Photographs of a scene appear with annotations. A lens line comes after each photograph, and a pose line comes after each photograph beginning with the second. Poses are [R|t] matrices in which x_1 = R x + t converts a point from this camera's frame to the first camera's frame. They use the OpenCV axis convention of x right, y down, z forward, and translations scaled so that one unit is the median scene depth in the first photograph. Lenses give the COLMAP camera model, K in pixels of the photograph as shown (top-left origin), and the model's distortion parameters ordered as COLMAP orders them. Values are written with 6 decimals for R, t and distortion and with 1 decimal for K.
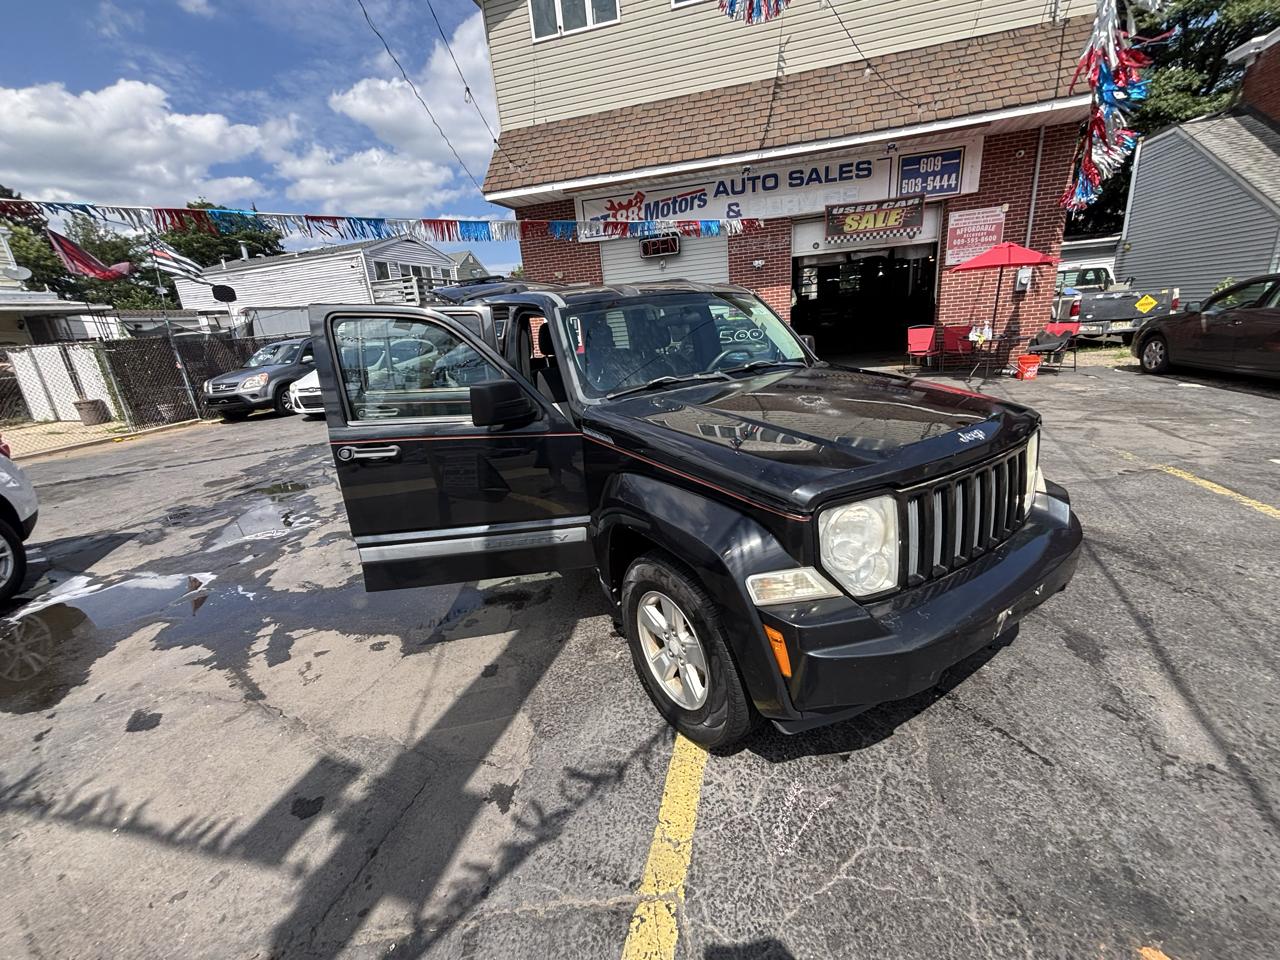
lens RADIAL K [[517.7, 0, 639.4], [0, 517.7, 478.0], [0, 0, 1]] dist [-0.007543, 0.005342]
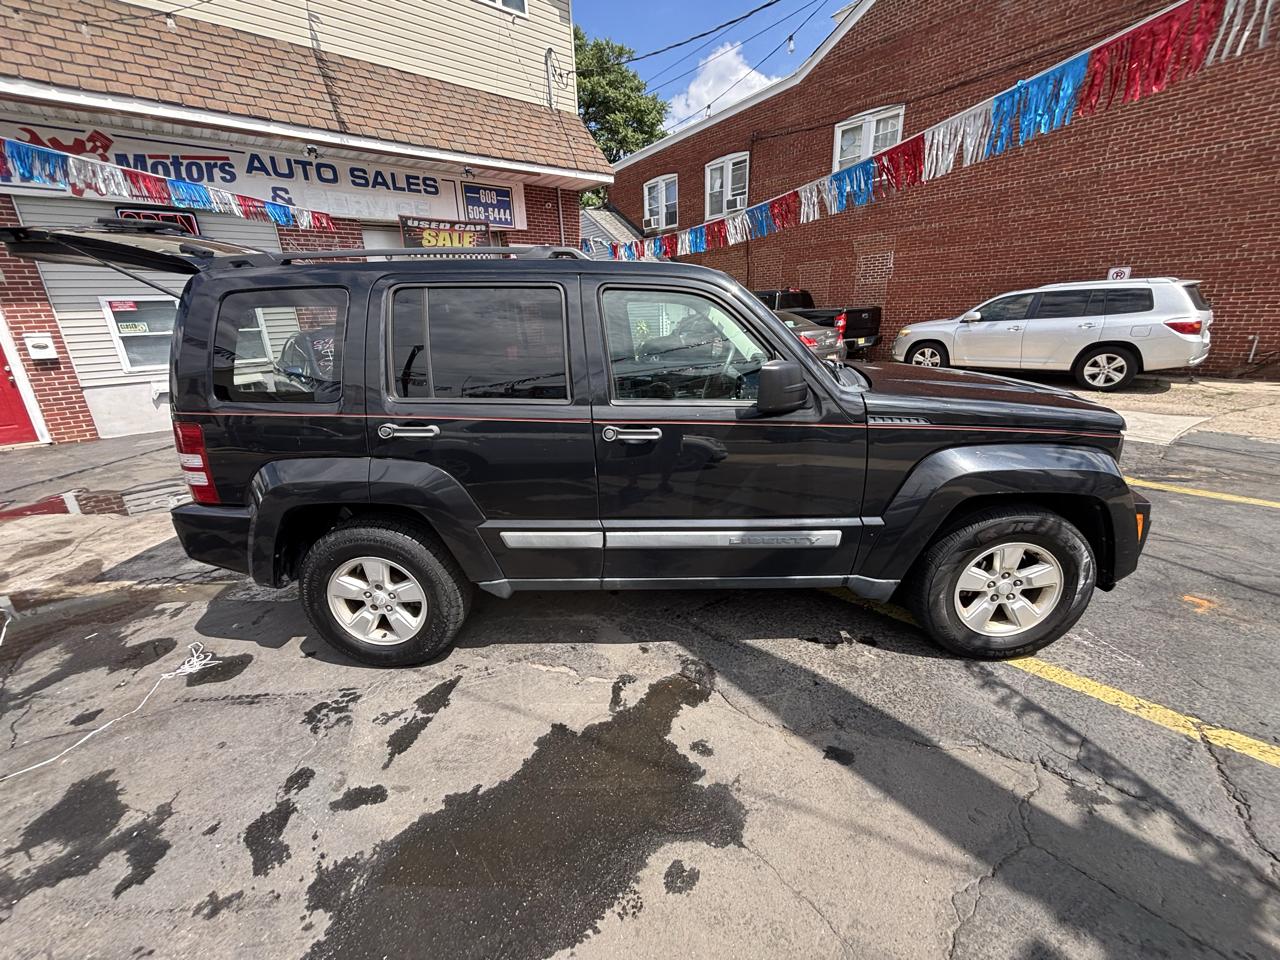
lens RADIAL K [[517.7, 0, 639.4], [0, 517.7, 478.0], [0, 0, 1]] dist [-0.007543, 0.005342]
pose [[0.562156, -0.201589, 0.802087, -0.244678], [0.239342, 0.967992, 0.075540, -0.036139], [-0.791642, 0.149508, 0.592411, 0.182094]]
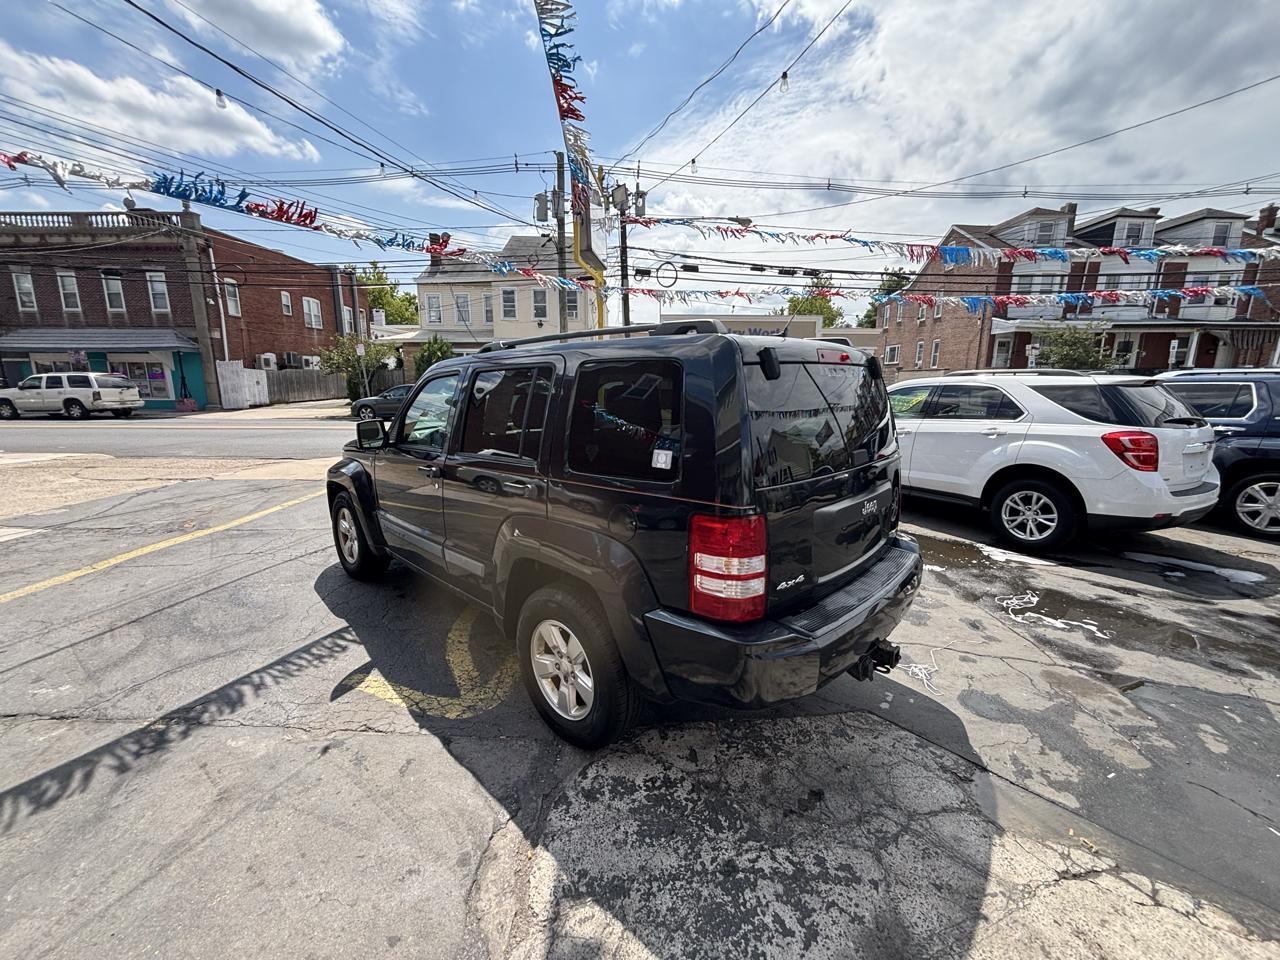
lens RADIAL K [[517.7, 0, 639.4], [0, 517.7, 478.0], [0, 0, 1]] dist [-0.007543, 0.005342]
pose [[-0.967039, 0.117041, -0.226134, 0.024030], [-0.005384, 0.878498, 0.477715, -0.216860], [0.254570, 0.463187, -0.848912, 0.675445]]
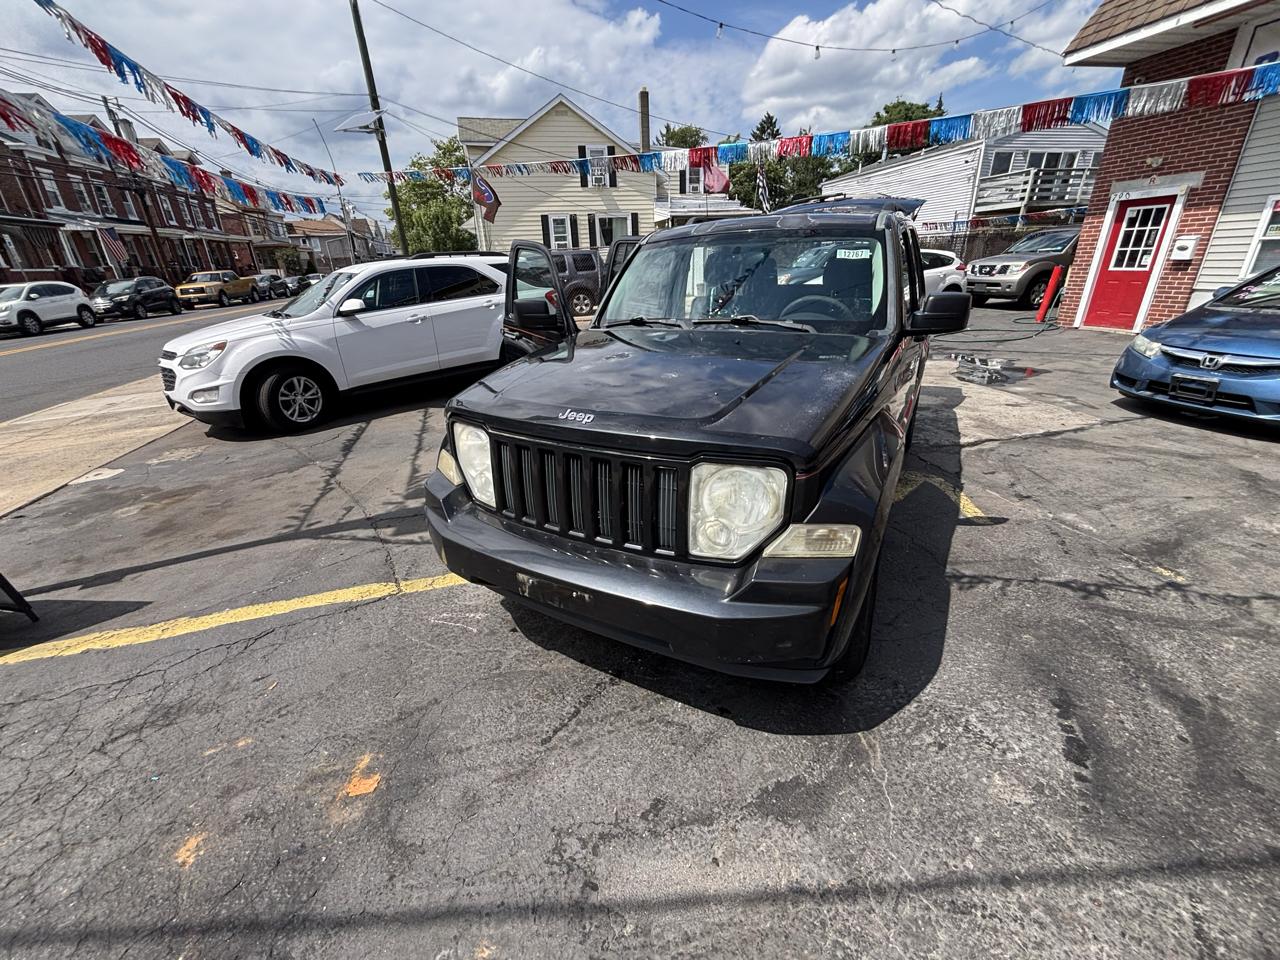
lens RADIAL K [[515.9, 0, 638.1], [0, 515.9, 480.3], [0, 0, 1]] dist [-0.000741, 0.001025]
pose [[0.480121, 0.398066, -0.781682, 0.258869], [-0.257909, 0.915780, 0.307943, -0.051716], [0.838431, 0.053753, 0.542351, 0.099478]]
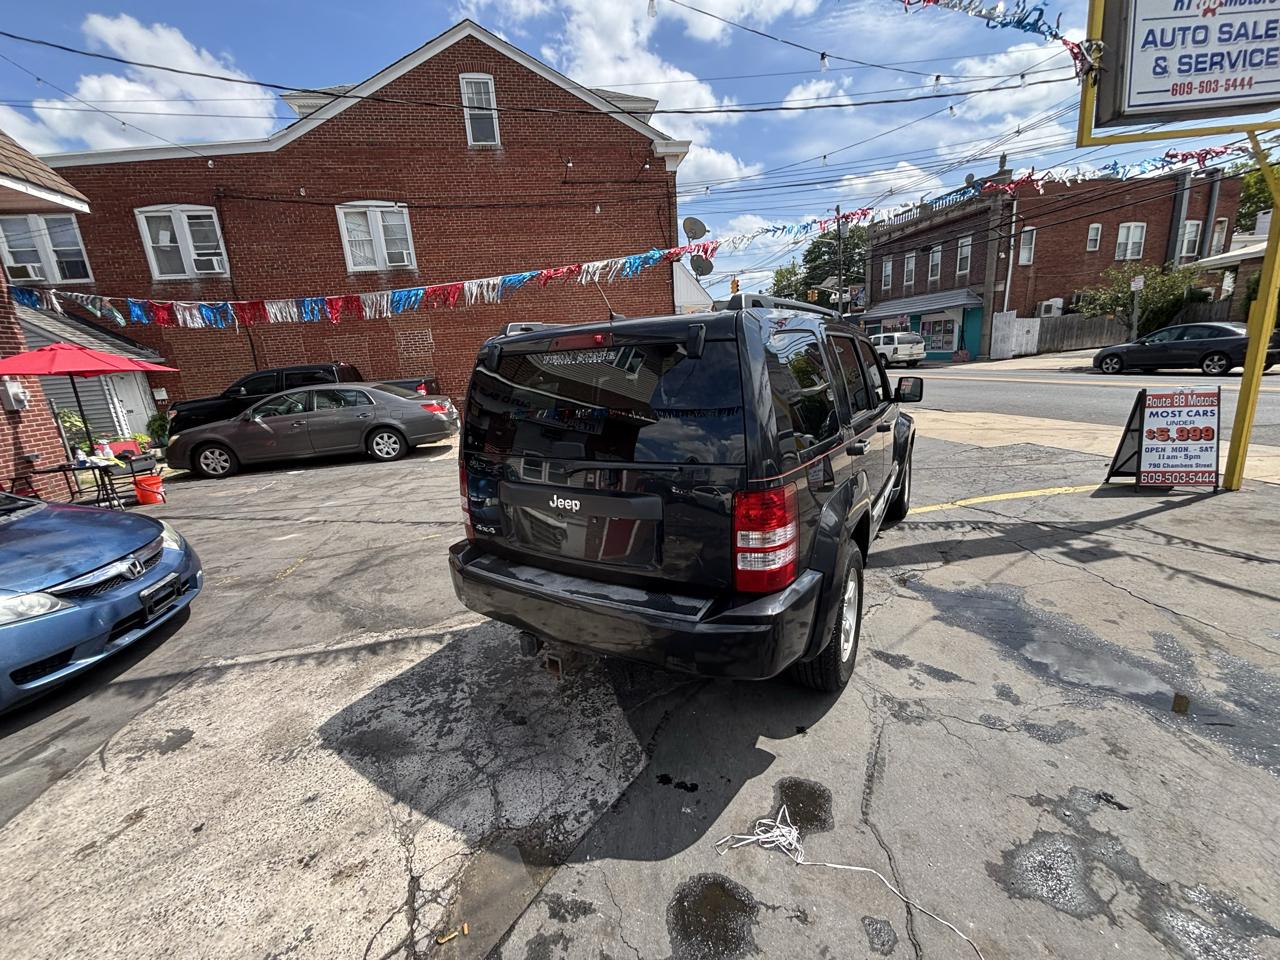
lens RADIAL K [[517.7, 0, 639.4], [0, 517.7, 478.0], [0, 0, 1]] dist [-0.007543, 0.005342]
pose [[-0.432283, -0.104464, 0.895667, -0.310000], [0.363930, 0.888570, 0.279283, -0.159184], [-0.825037, 0.446689, -0.346096, 0.563881]]
